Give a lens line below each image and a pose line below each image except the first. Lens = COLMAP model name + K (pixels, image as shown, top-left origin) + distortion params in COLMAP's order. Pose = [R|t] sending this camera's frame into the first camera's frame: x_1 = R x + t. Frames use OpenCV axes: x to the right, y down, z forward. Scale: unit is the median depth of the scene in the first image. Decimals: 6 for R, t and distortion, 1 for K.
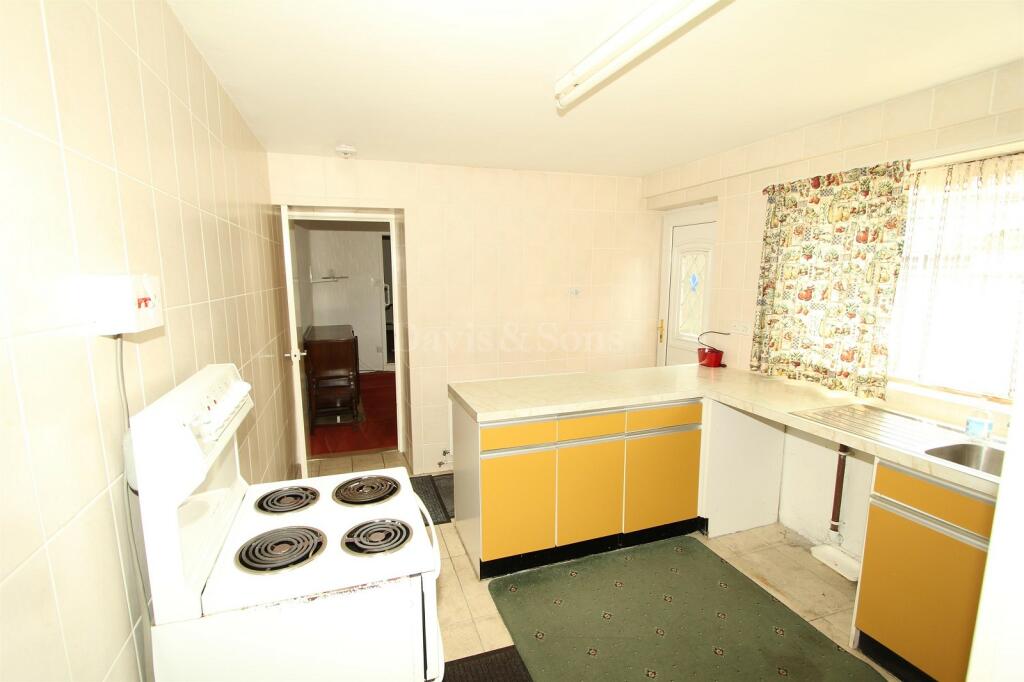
lens RADIAL K [[478.1, 0, 503.4], [0, 478.1, 345.0], [0, 0, 1]] dist [-0.022060, 0.000579]
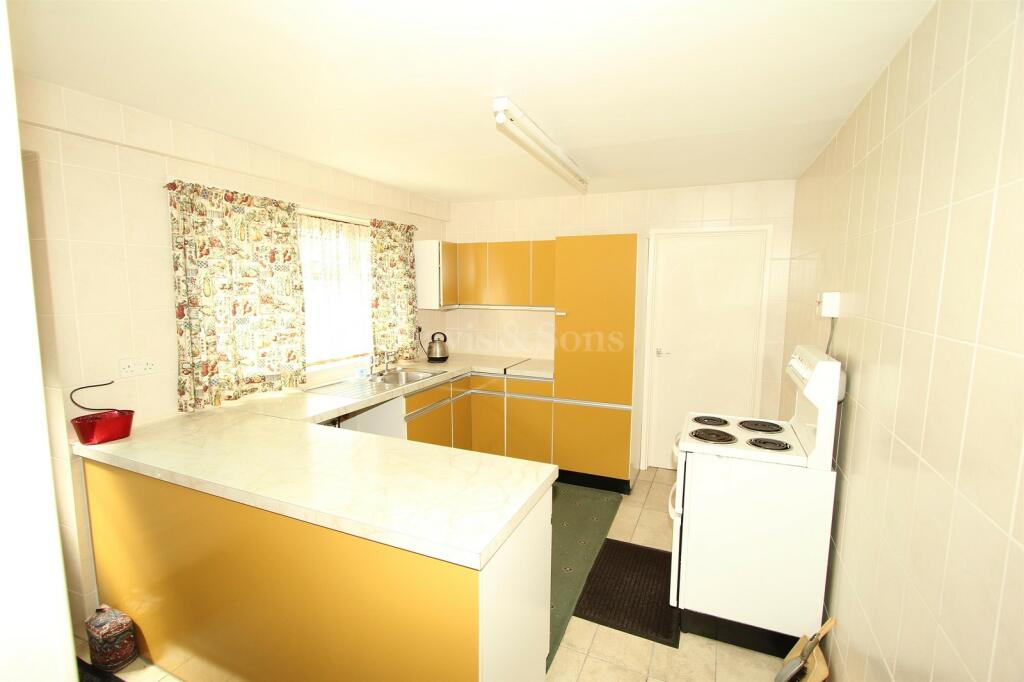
lens RADIAL K [[477.1, 0, 504.9], [0, 477.1, 345.8], [0, 0, 1]] dist [-0.020394, 0.000620]
pose [[-0.738154, -0.077404, 0.670177, -0.480447], [0.099988, 0.969872, 0.222148, -0.219143], [-0.667182, 0.230989, -0.708175, 1.493179]]
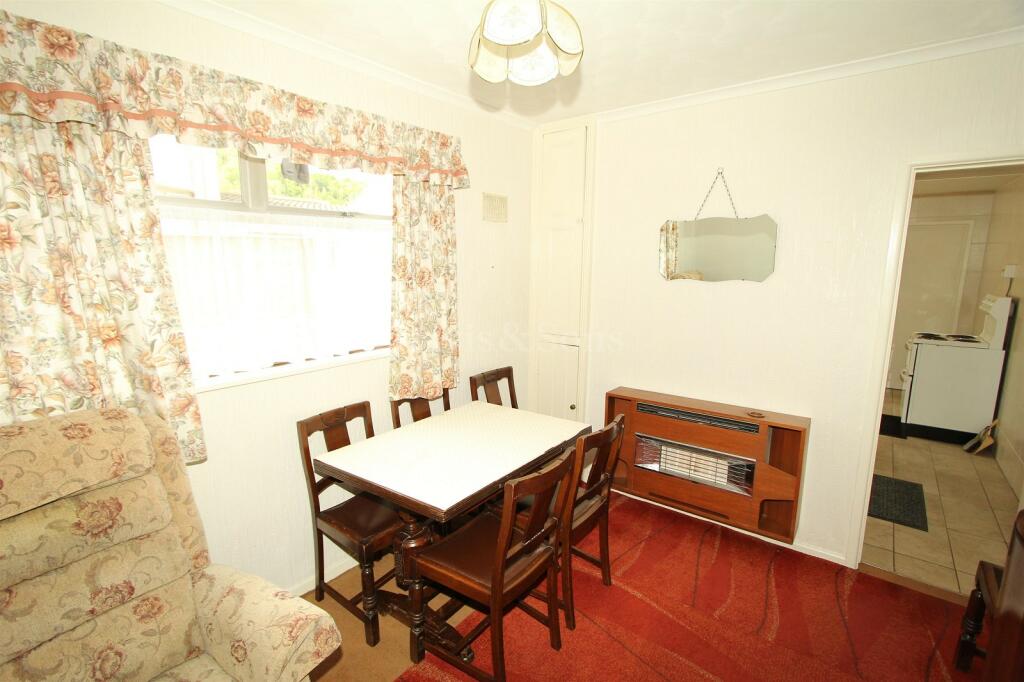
lens RADIAL K [[477.1, 0, 504.9], [0, 477.1, 345.8], [0, 0, 1]] dist [-0.020394, 0.000620]
pose [[-0.550076, -0.137912, 0.823648, -0.991397], [0.127232, 0.960917, 0.245869, -0.595341], [-0.825366, 0.240041, -0.511030, 4.074577]]
